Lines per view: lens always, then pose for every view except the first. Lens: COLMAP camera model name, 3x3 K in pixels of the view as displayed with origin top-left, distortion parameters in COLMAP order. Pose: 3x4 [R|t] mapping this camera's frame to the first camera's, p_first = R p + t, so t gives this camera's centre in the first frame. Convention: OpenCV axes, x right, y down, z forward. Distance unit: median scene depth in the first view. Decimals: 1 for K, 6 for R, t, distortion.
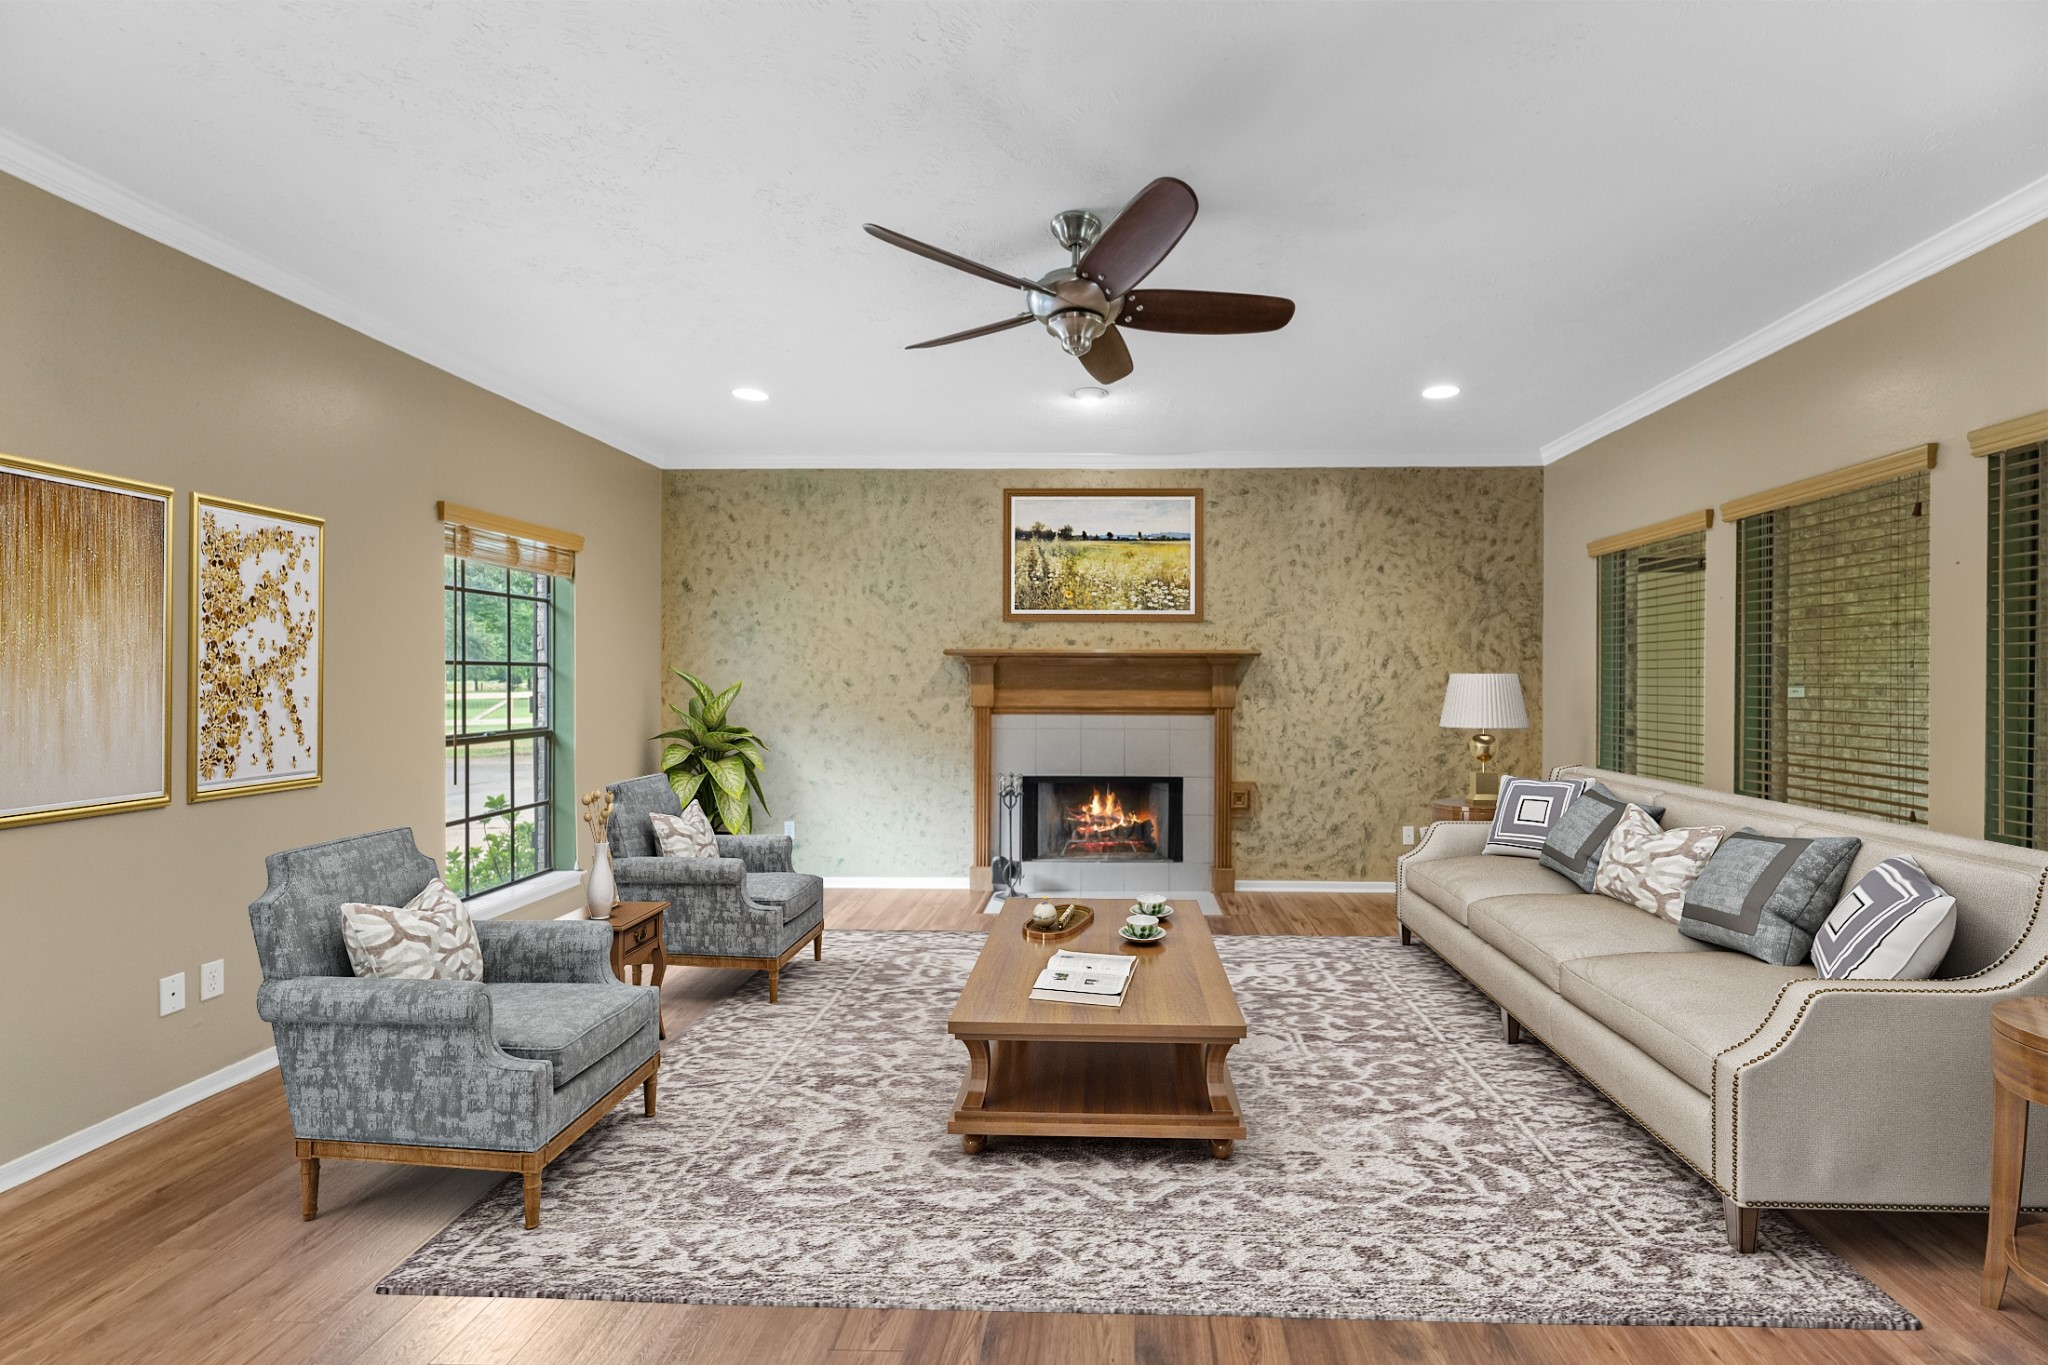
lens RADIAL K [[851.3, 0, 1069.7], [0, 851.3, 682.8], [0, 0, 1]] dist [0.002399, -0.000078]
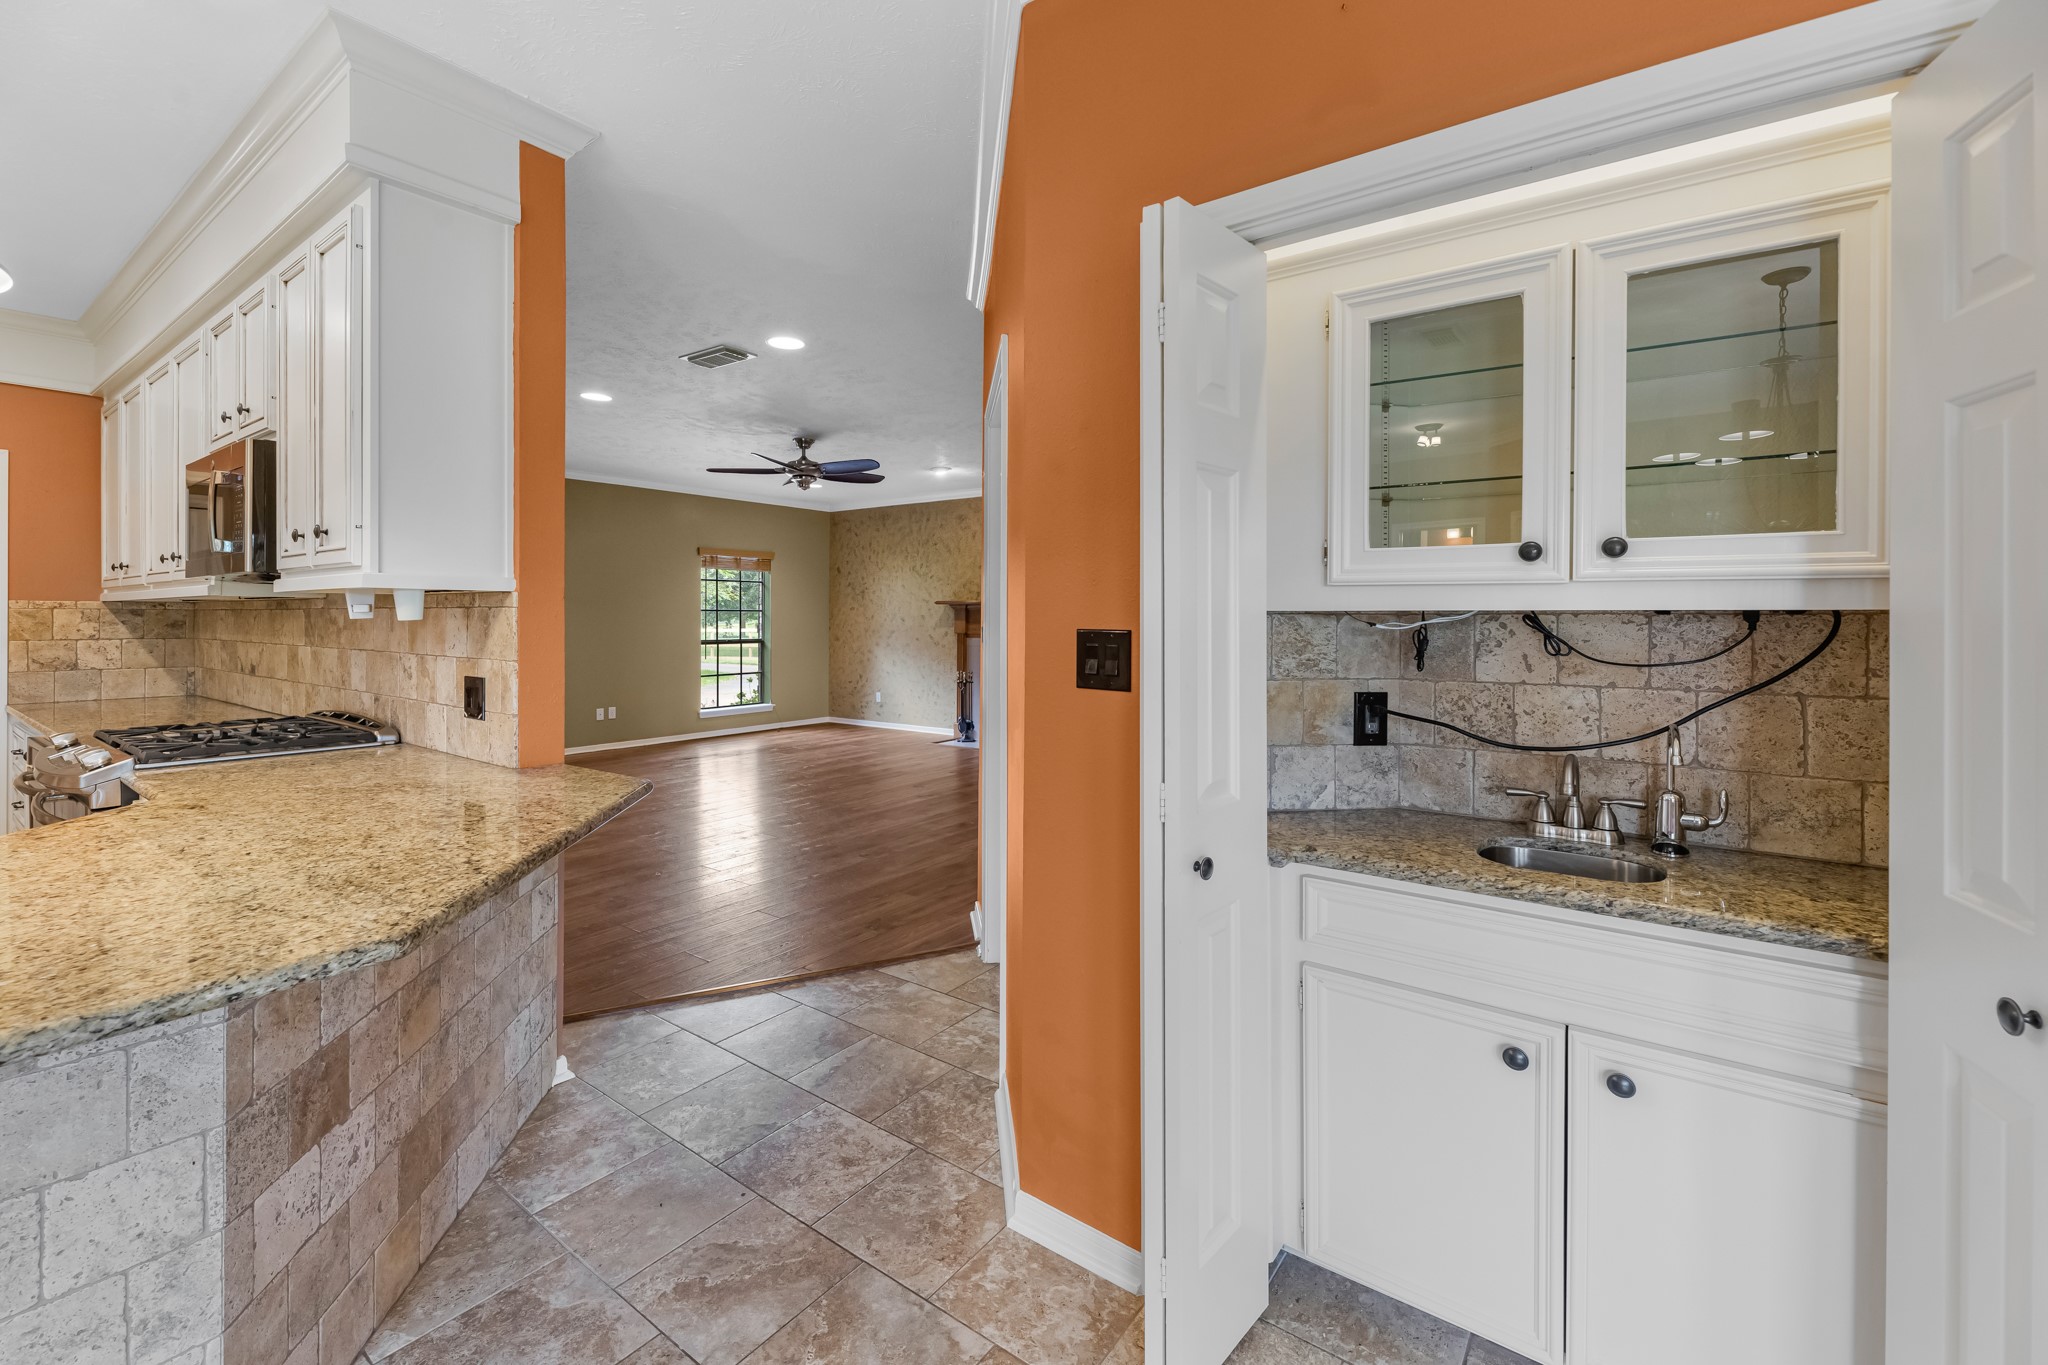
lens RADIAL K [[794.4, 0, 1065.5], [0, 794.4, 615.4], [0, 0, 1]] dist [0.000805, -0.000013]
pose [[0.864834, -0.002754, -0.502050, 0.890479], [-0.000927, 0.999974, -0.007082, 0.002725], [0.502057, 0.006590, 0.864810, -0.311261]]
